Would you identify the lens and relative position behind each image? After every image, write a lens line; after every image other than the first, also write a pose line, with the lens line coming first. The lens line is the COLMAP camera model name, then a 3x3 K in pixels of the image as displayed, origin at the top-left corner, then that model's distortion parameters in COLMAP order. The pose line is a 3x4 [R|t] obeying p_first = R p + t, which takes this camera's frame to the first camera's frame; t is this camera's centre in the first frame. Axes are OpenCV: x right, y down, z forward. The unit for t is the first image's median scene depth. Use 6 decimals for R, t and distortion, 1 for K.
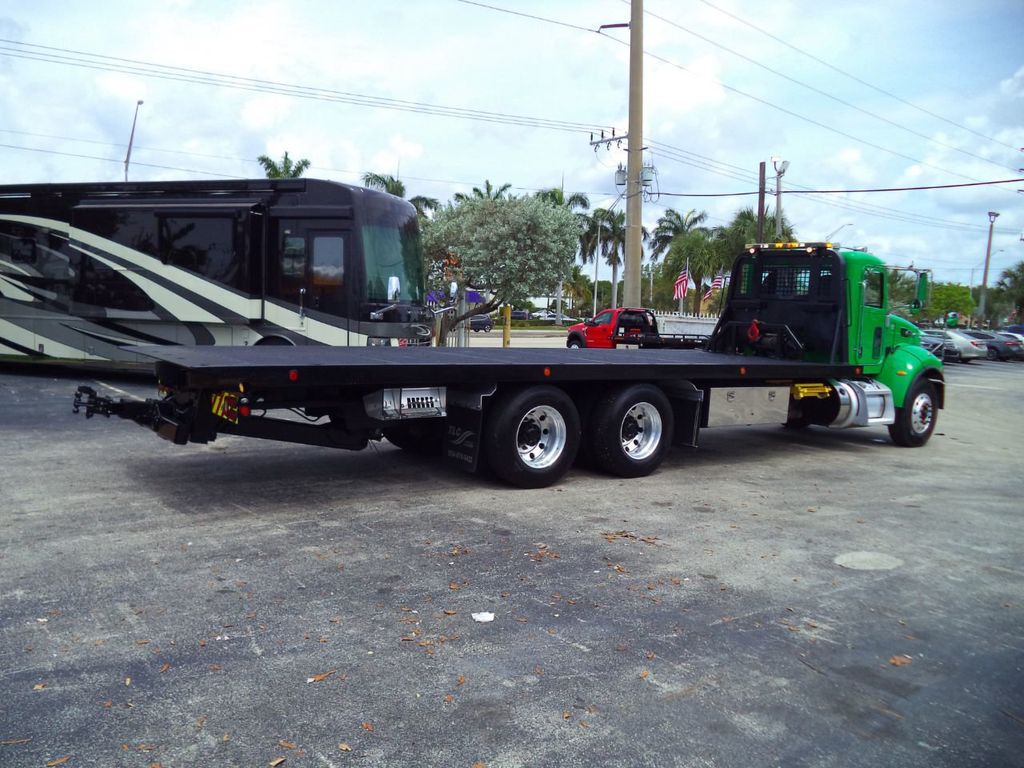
lens RADIAL K [[828.5, 0, 515.2], [0, 828.5, 391.9], [0, 0, 1]] dist [-0.000538, -0.041908]
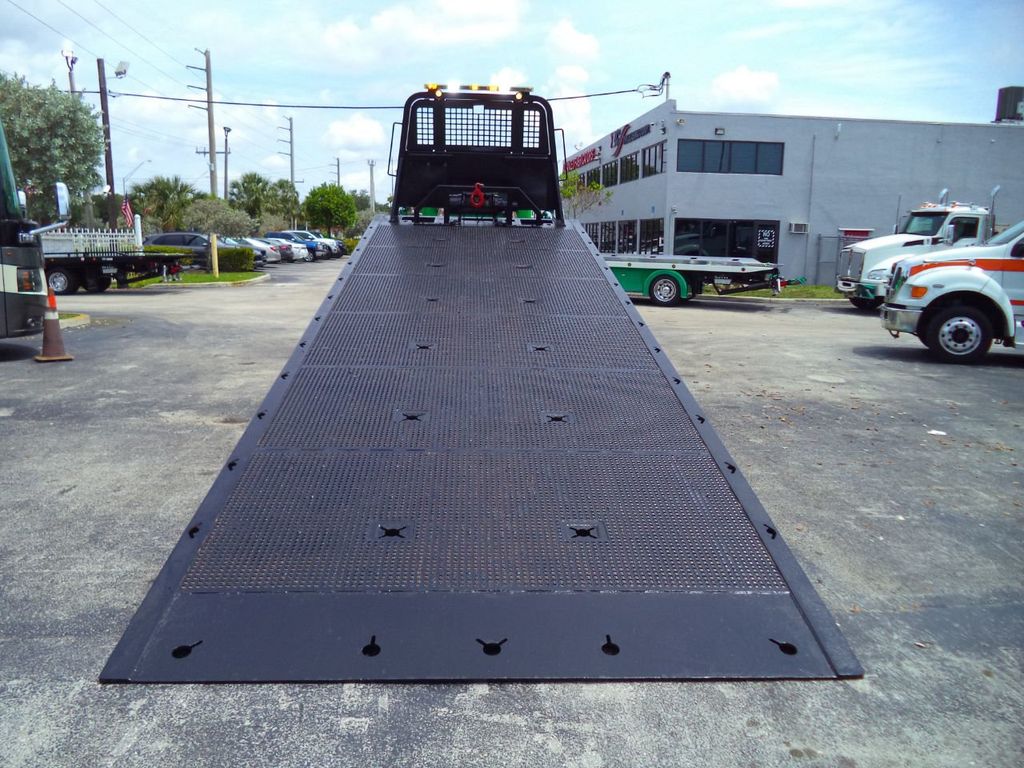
lens RADIAL K [[837.3, 0, 508.3], [0, 837.3, 383.3], [0, 0, 1]] dist [-0.028645, 0.002727]
pose [[0.574476, -0.165865, 0.801540, -0.518164], [0.089531, 0.986111, 0.139890, -0.030277], [-0.813610, -0.008600, 0.581347, 0.236864]]
